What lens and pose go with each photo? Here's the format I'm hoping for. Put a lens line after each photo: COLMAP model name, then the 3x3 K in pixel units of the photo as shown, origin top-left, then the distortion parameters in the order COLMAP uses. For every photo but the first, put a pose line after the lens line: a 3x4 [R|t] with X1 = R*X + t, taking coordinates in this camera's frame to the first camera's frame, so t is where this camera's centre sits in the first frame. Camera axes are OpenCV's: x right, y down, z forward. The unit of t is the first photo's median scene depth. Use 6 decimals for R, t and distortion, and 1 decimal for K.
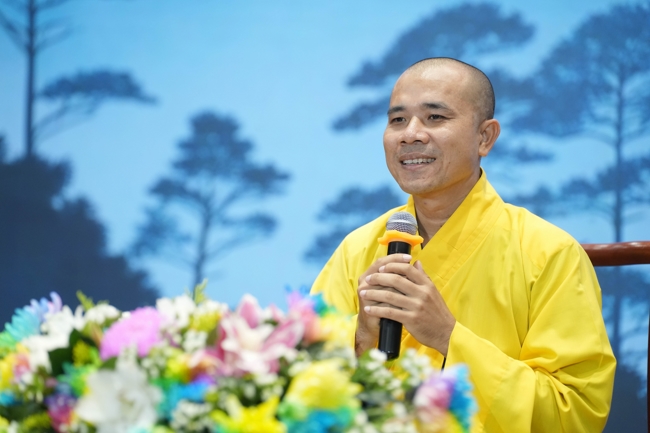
lens RADIAL K [[2016.4, 0, 327.2], [0, 2016.4, 217.2], [0, 0, 1]] dist [1.176400, 0.000000]
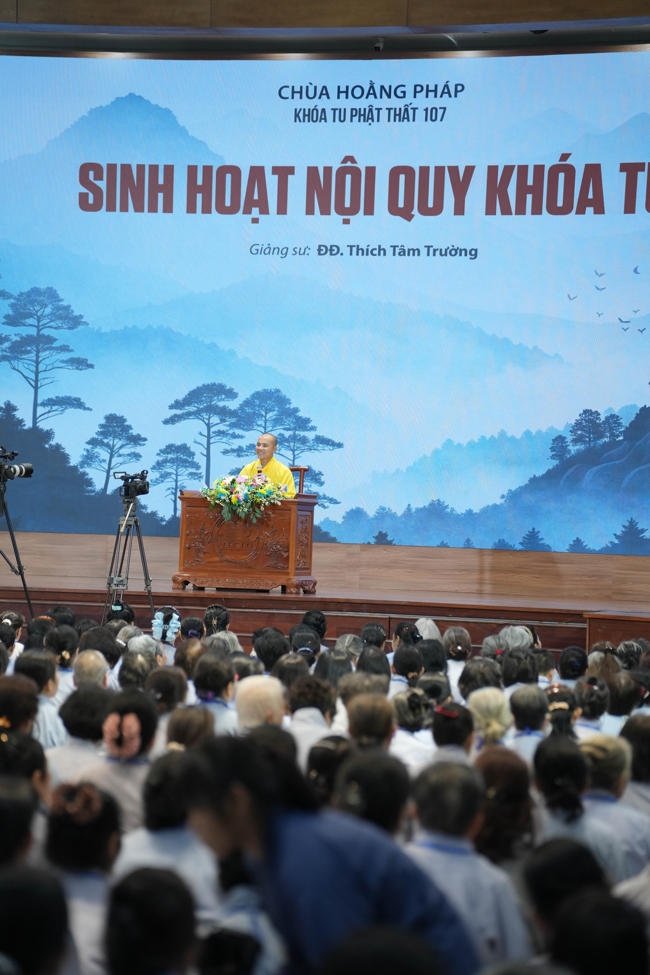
lens RADIAL K [[3038.6, 0, 326.3], [0, 3038.6, 495.1], [0, 0, 1]] dist [1.484324, 0.000000]
pose [[0.972074, 0.010998, 0.234416, -0.743912], [-0.017901, 0.999466, 0.027339, -0.061349], [-0.233990, -0.030771, 0.971752, -3.072440]]
